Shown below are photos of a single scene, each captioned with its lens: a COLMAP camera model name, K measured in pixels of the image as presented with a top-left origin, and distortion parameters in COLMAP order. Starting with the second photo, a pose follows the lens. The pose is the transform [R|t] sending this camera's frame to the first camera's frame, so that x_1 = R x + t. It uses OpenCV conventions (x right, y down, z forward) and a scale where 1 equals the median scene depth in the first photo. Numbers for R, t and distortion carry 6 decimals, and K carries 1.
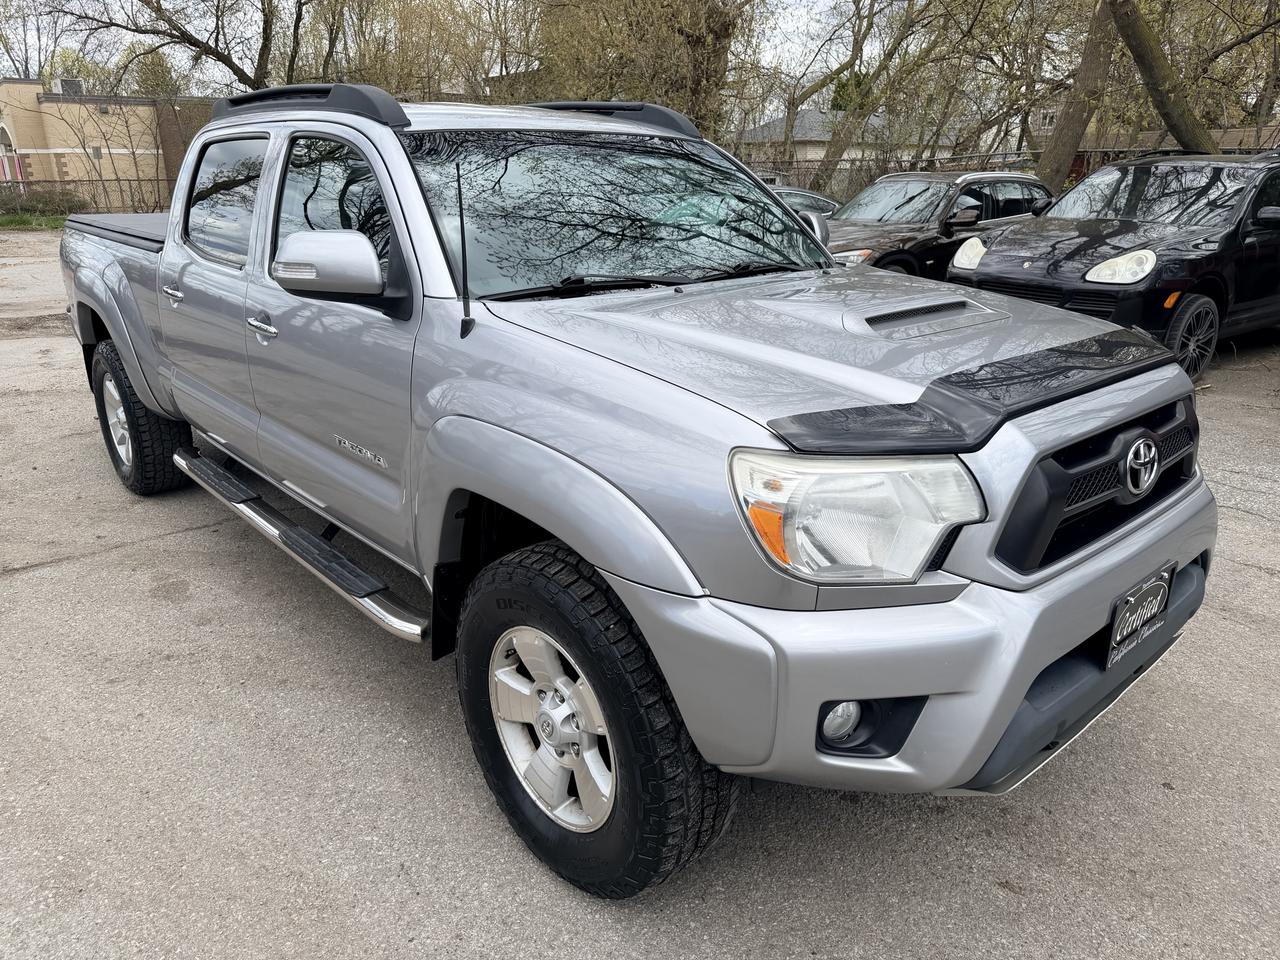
lens RADIAL K [[928.5, 0, 640.0], [0, 928.5, 480.0], [0, 0, 1]] dist [0.004067, -0.000046]
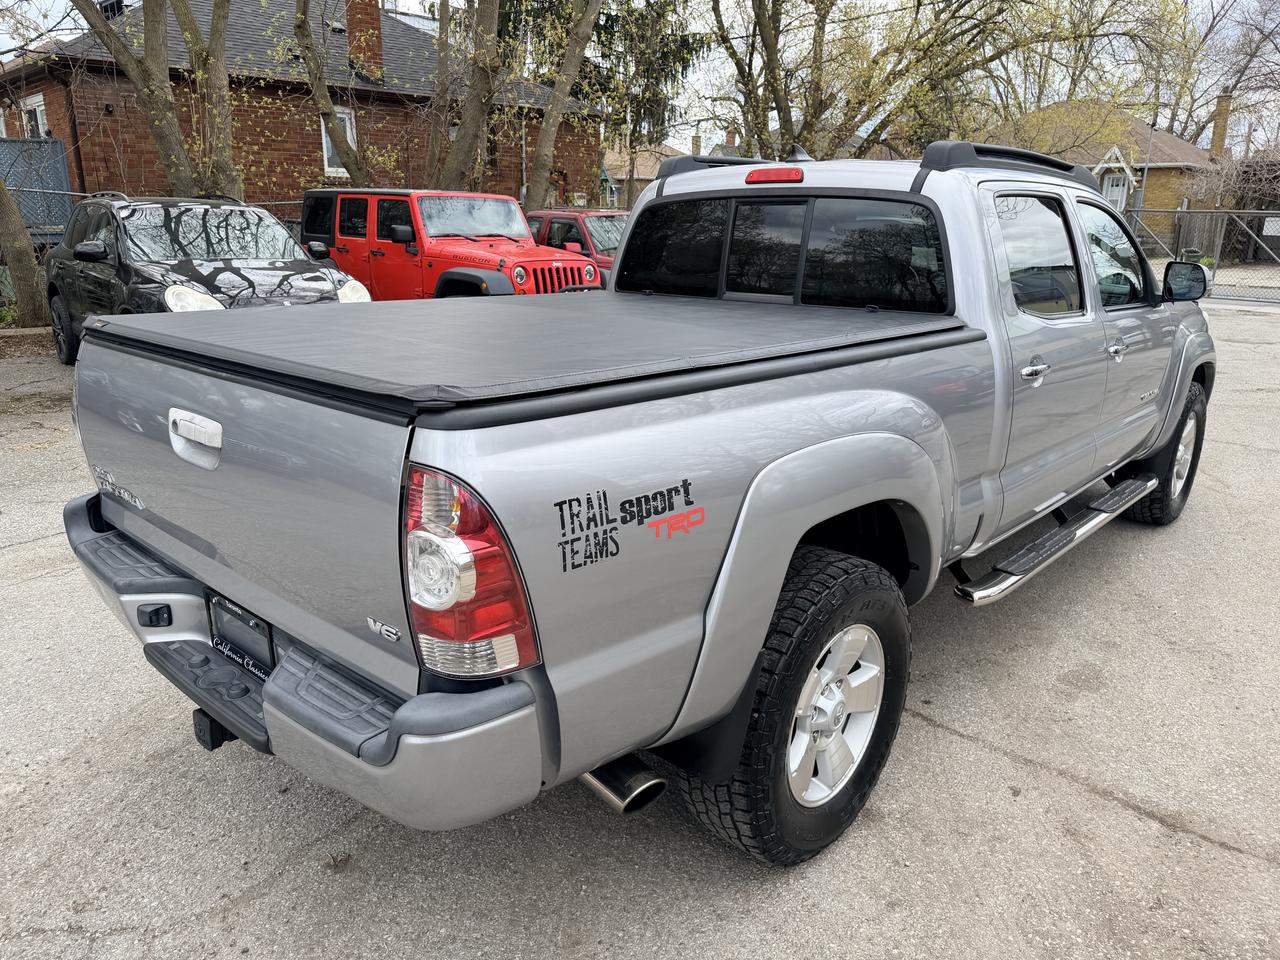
lens RADIAL K [[928.5, 0, 640.0], [0, 928.5, 480.0], [0, 0, 1]] dist [0.004067, -0.000046]
pose [[-0.128309, -0.271667, 0.953800, -1.309791], [0.307927, 0.903302, 0.298707, -0.483160], [-0.942718, 0.332027, -0.032248, 1.419403]]
